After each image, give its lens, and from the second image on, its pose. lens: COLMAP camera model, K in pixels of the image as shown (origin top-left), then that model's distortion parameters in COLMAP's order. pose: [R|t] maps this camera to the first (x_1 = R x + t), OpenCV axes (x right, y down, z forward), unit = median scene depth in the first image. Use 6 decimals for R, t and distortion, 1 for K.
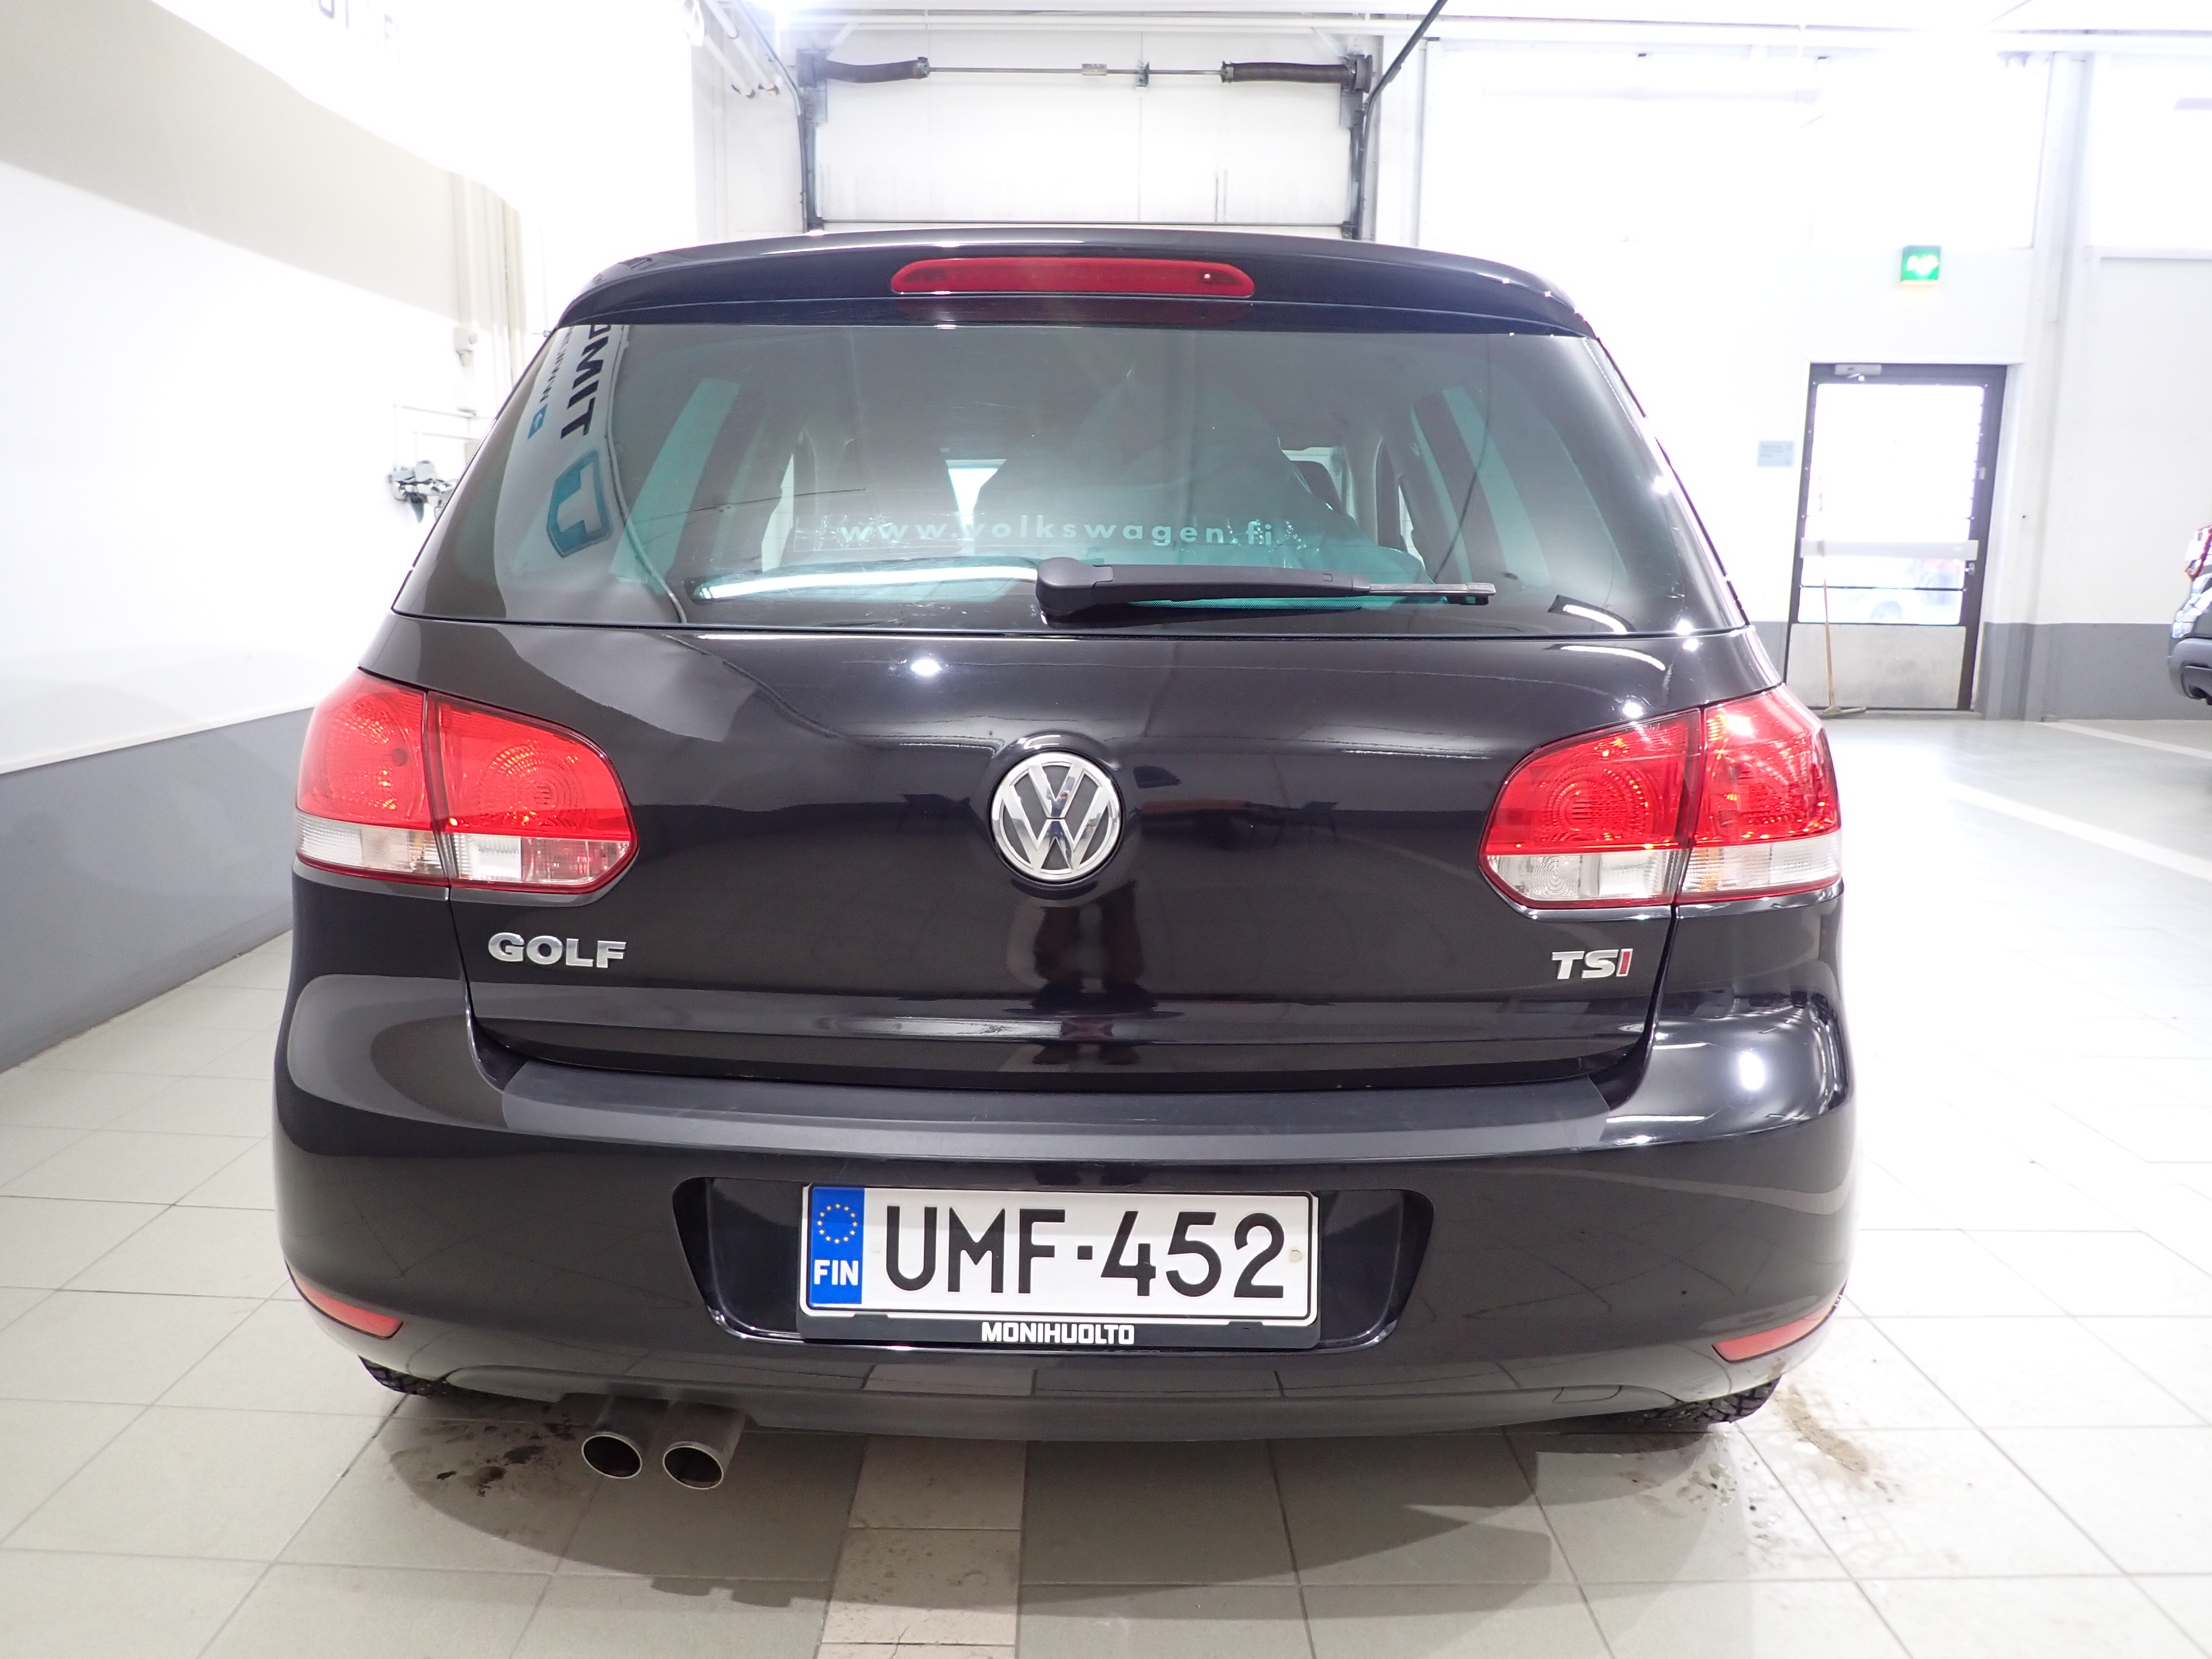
lens RADIAL K [[1616.4, 0, 1093.0], [0, 1616.4, 823.5], [0, 0, 1]] dist [-0.000241, -0.004644]
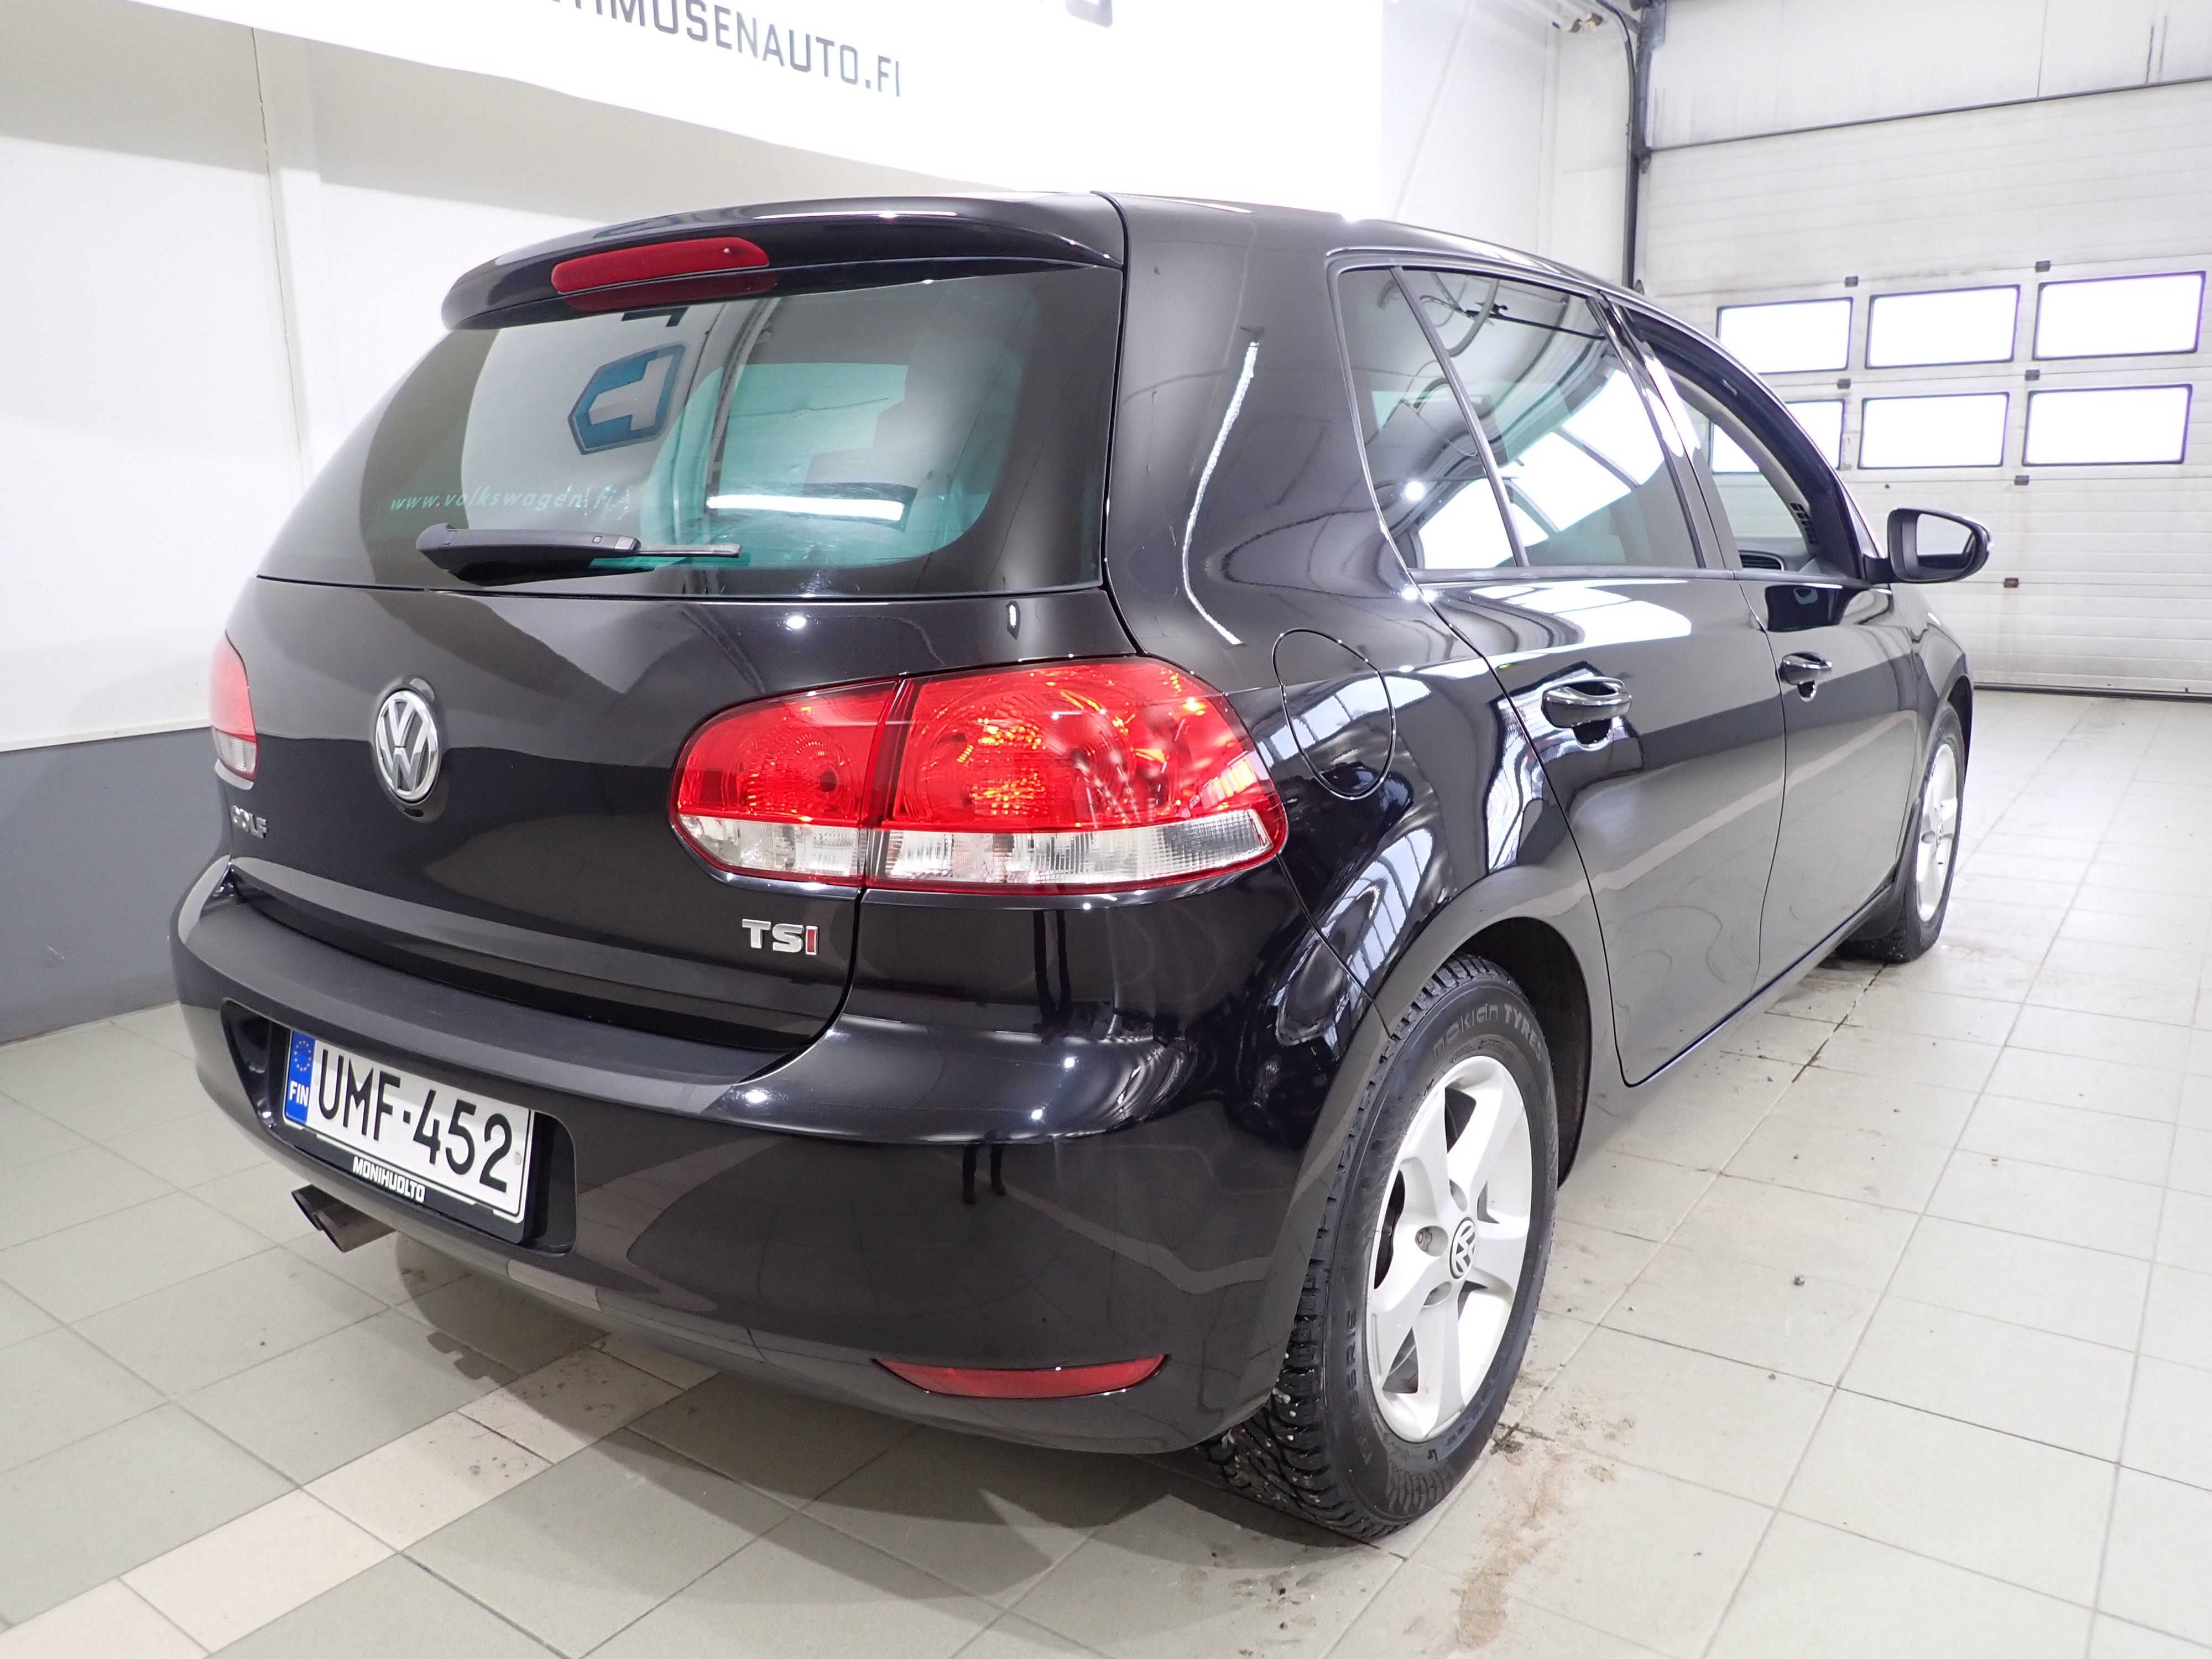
lens RADIAL K [[1616.4, 0, 1093.0], [0, 1616.4, 823.5], [0, 0, 1]] dist [-0.000241, -0.004644]
pose [[0.807146, 0.093302, -0.582933, 1.026556], [-0.077334, 0.995634, 0.052278, -0.046629], [0.585265, 0.002884, 0.810837, 0.322844]]
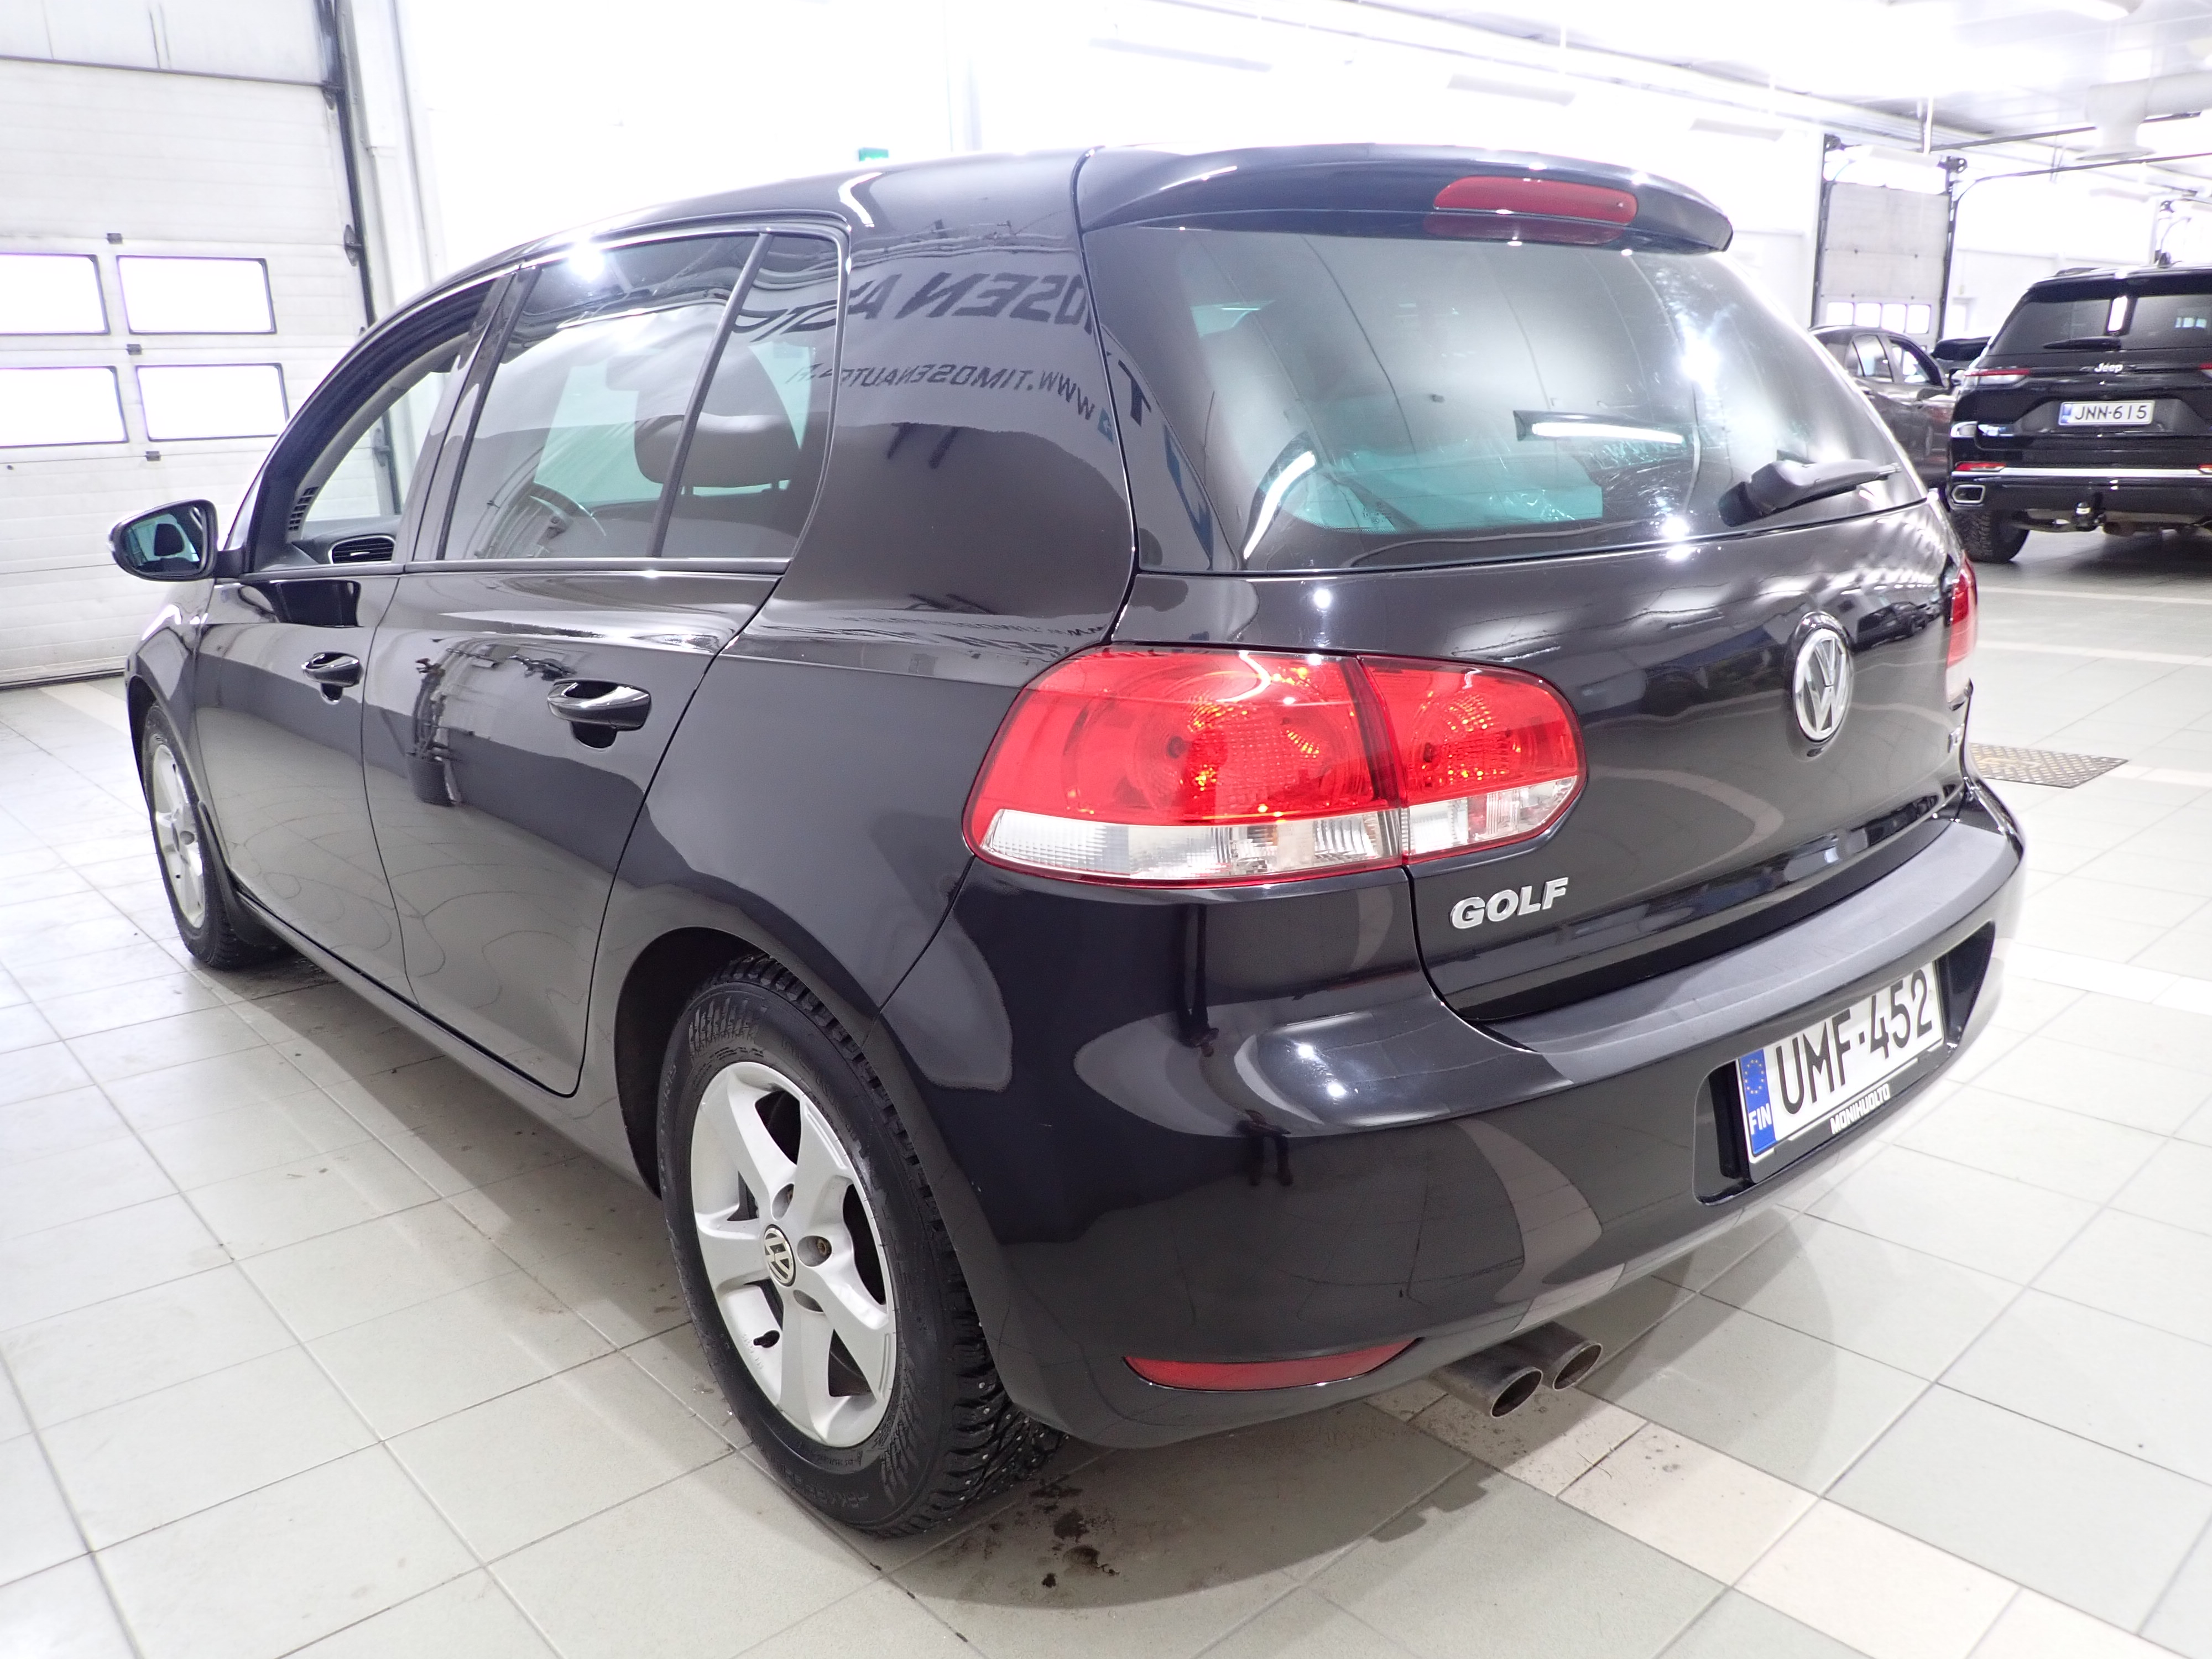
lens RADIAL K [[1616.4, 0, 1096.8], [0, 1616.4, 825.4], [0, 0, 1]] dist [-0.000241, -0.004644]
pose [[0.747798, -0.200543, 0.632915, -1.124574], [0.157420, 0.979663, 0.124417, -0.126846], [-0.644994, 0.006595, 0.764159, 0.425477]]
